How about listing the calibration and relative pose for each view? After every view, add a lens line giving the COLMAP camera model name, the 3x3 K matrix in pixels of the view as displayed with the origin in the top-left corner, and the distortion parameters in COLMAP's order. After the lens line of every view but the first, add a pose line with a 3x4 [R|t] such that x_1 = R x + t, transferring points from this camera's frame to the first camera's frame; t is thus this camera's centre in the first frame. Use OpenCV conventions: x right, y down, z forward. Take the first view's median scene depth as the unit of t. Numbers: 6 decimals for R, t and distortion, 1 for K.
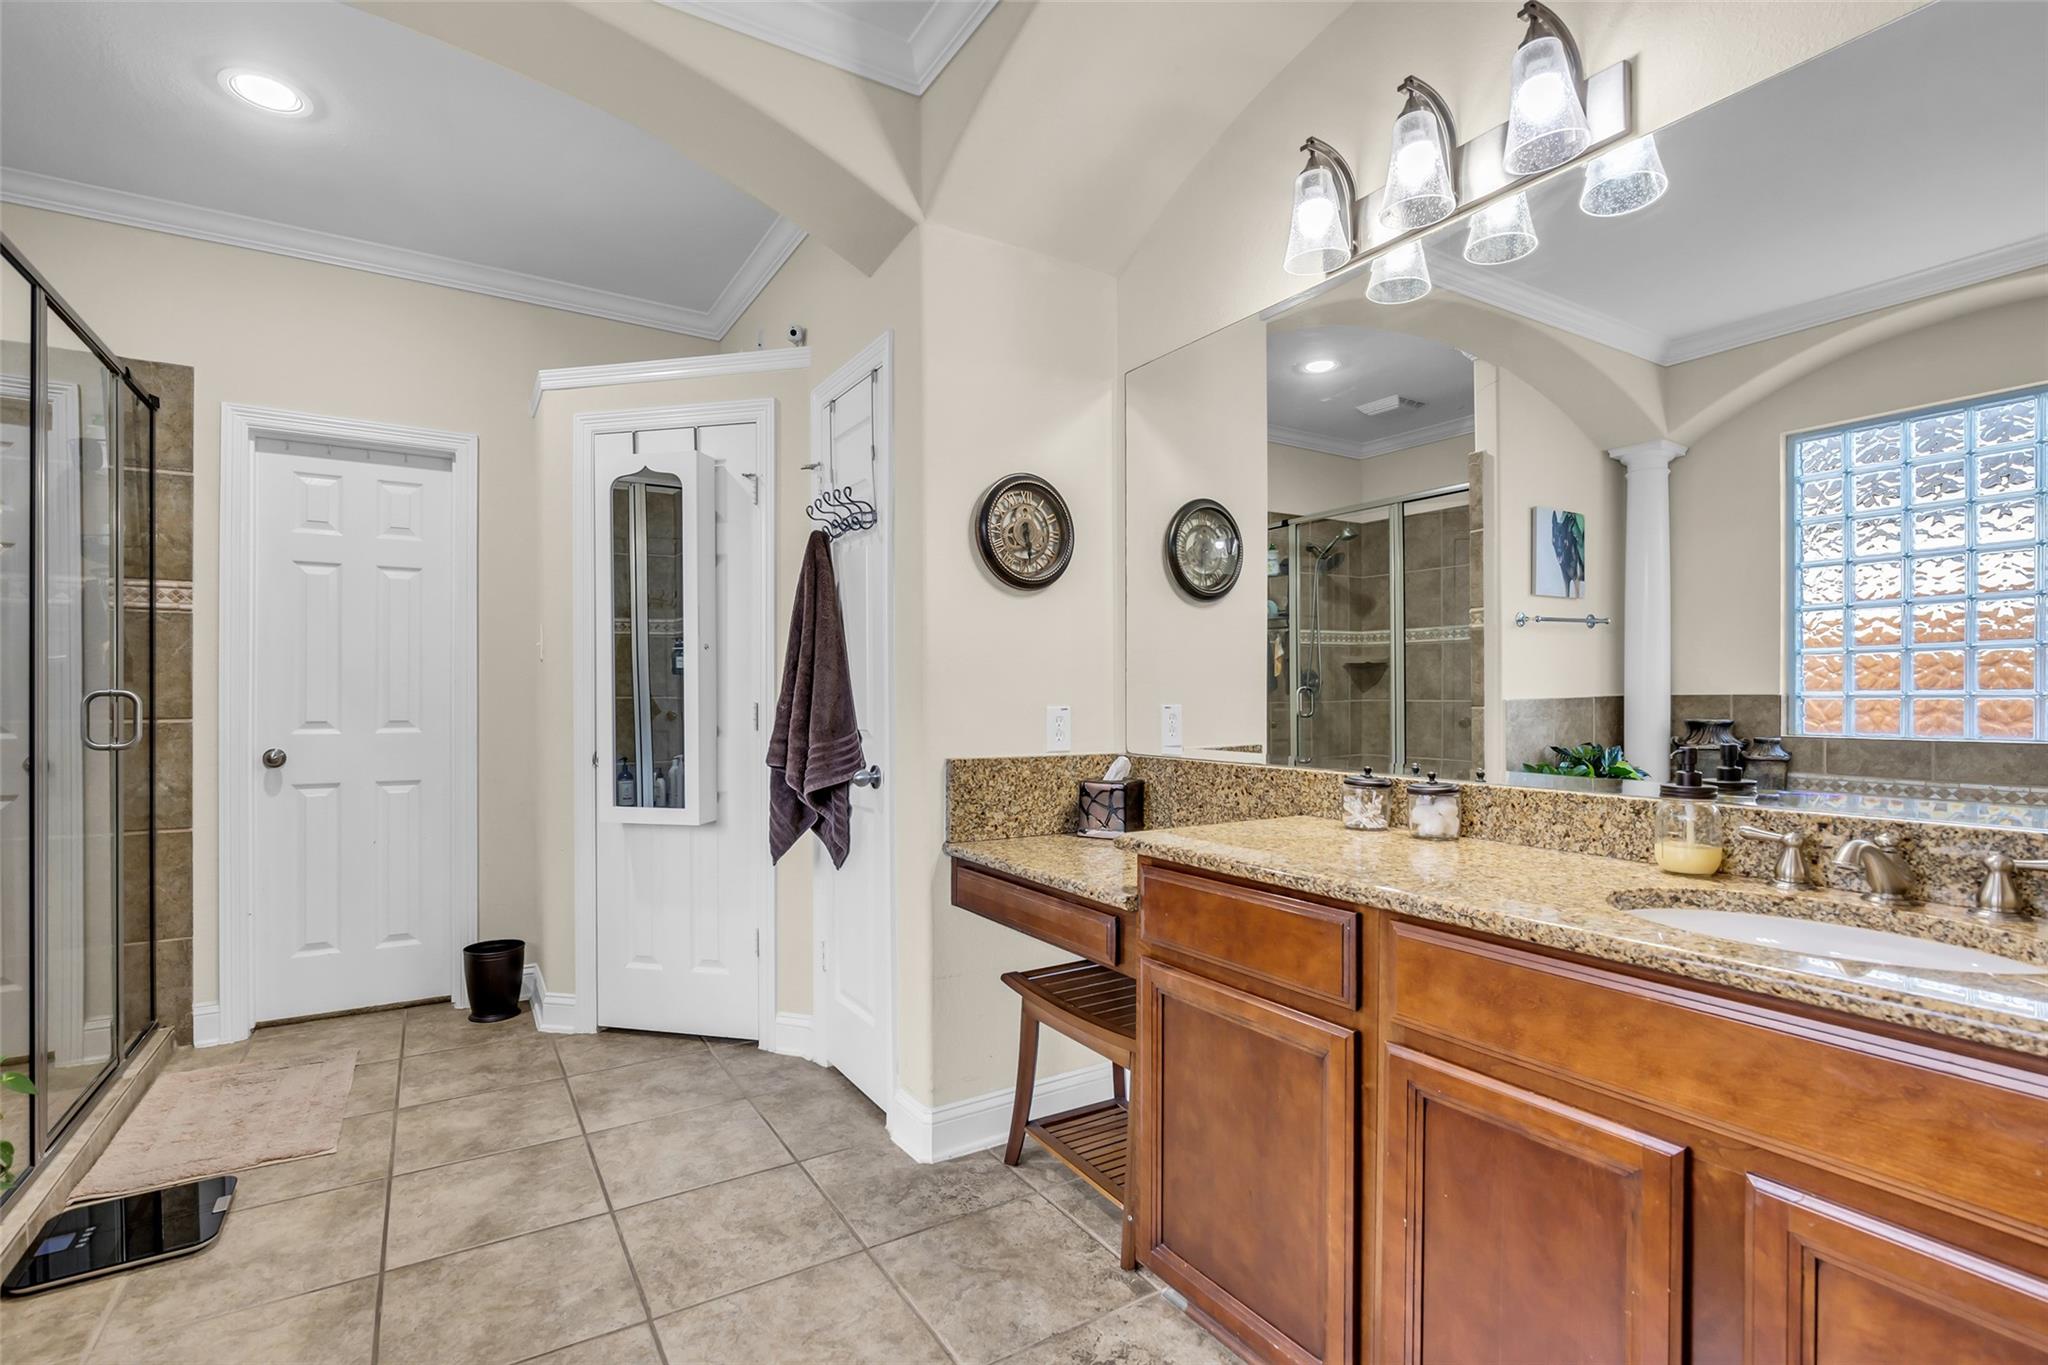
lens RADIAL K [[934.8, 0, 1018.1], [0, 934.8, 693.5], [0, 0, 1]] dist [-0.014667, 0.001821]
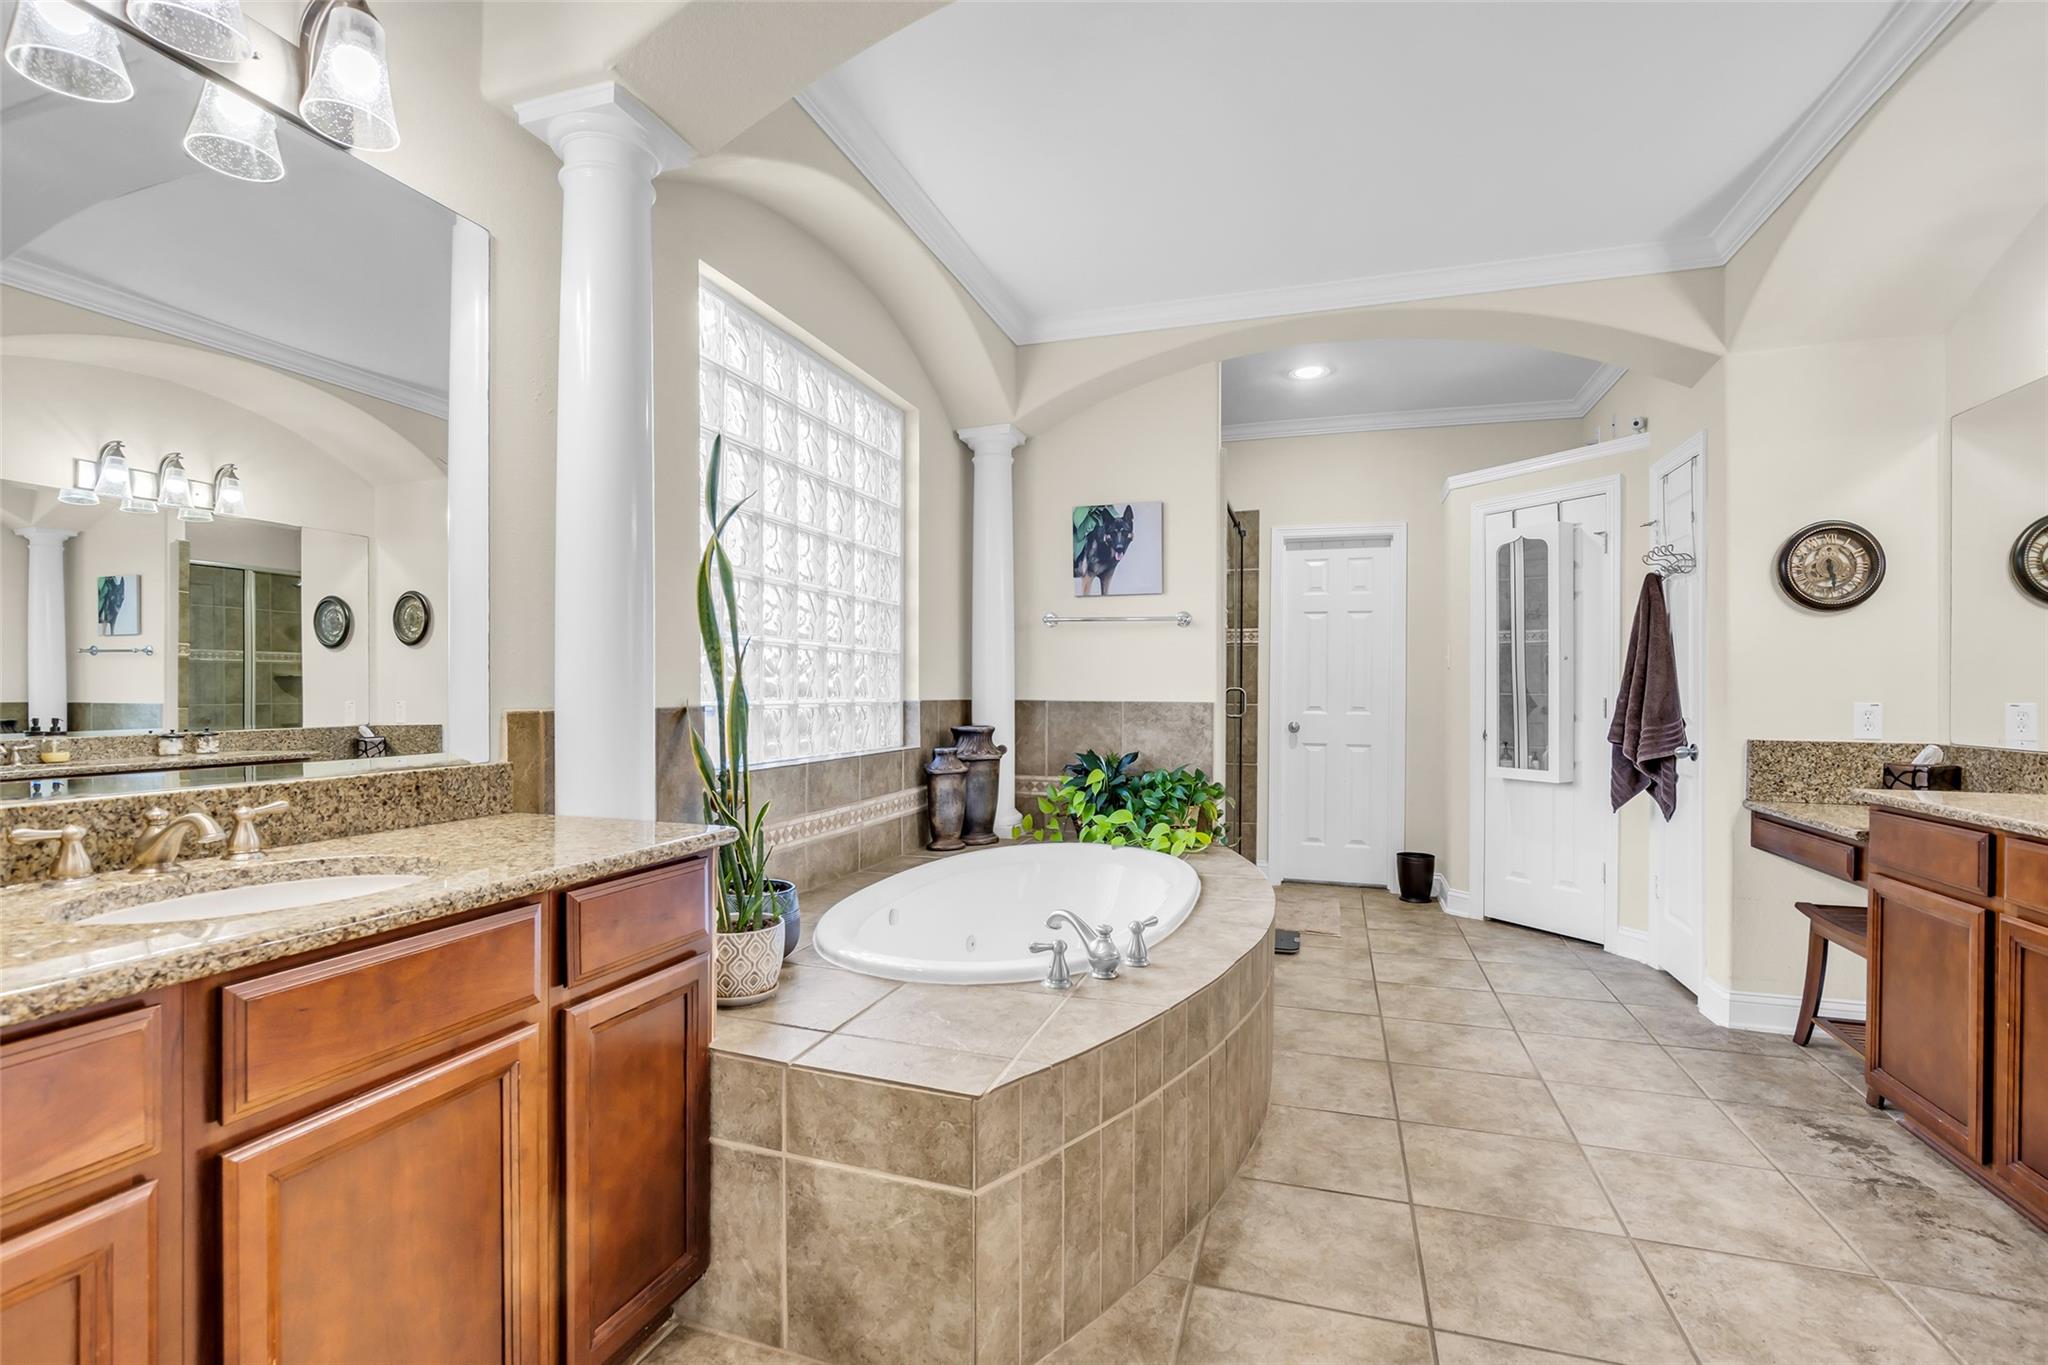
lens RADIAL K [[934.8, 0, 1017.6], [0, 934.8, 692.3], [0, 0, 1]] dist [-0.014667, 0.001821]
pose [[0.634781, 0.006234, -0.772667, 0.271143], [-0.005769, 0.999978, 0.003329, 0.002316], [0.772671, 0.002344, 0.634803, -0.637848]]
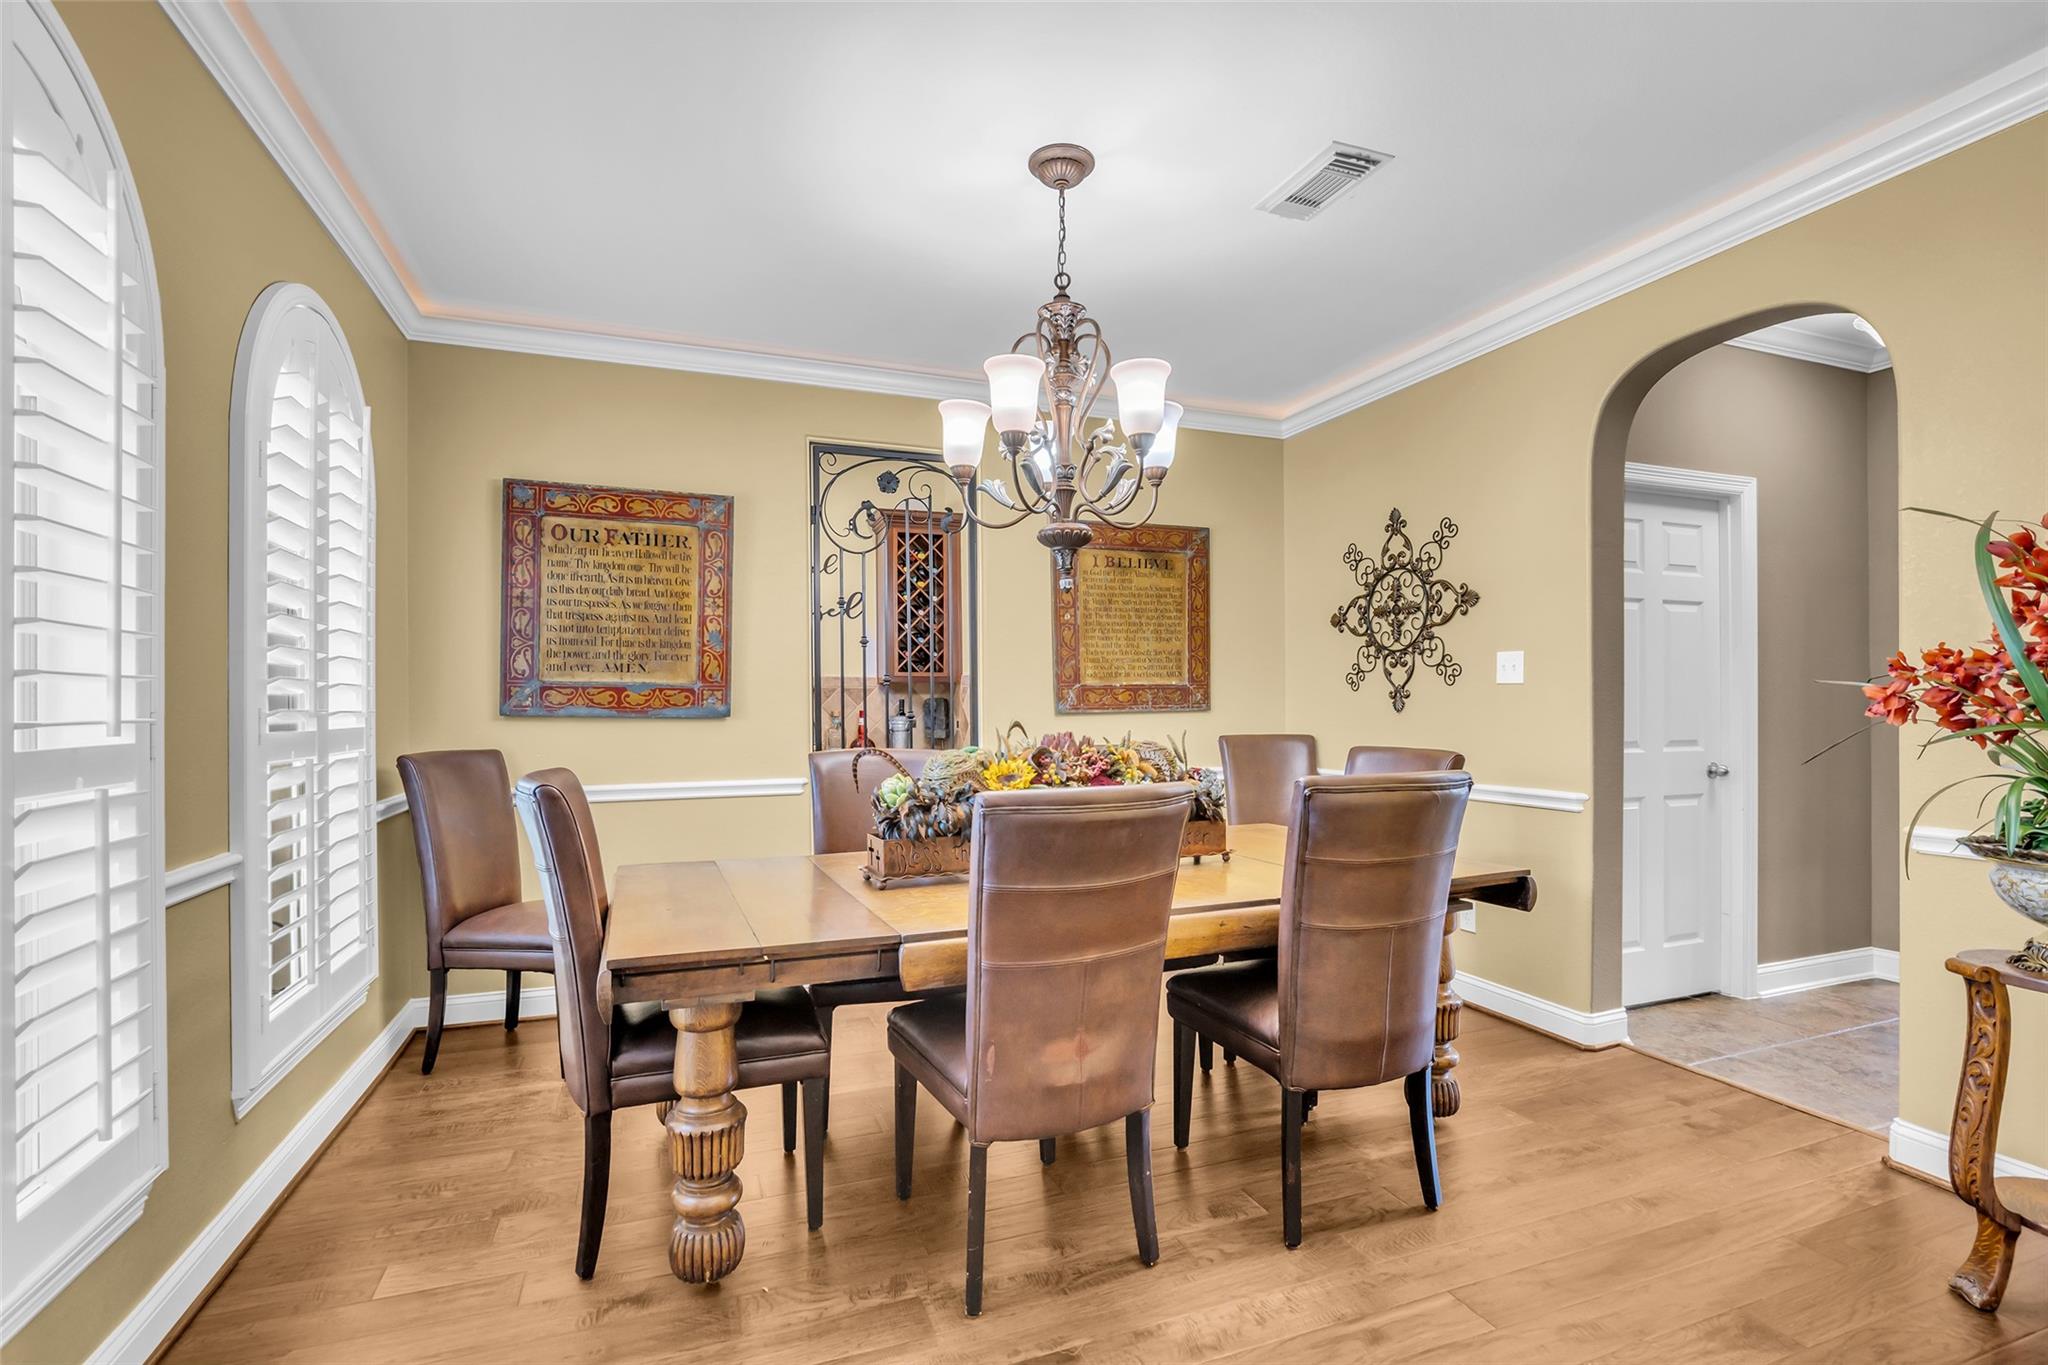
lens RADIAL K [[934.8, 0, 1024.1], [0, 934.8, 693.9], [0, 0, 1]] dist [-0.014667, 0.001821]
pose [[0.978497, 0.001623, -0.206254, -1.639209], [-0.002188, 0.999994, -0.002511, -0.031639], [0.206249, 0.002908, 0.978495, -0.339915]]
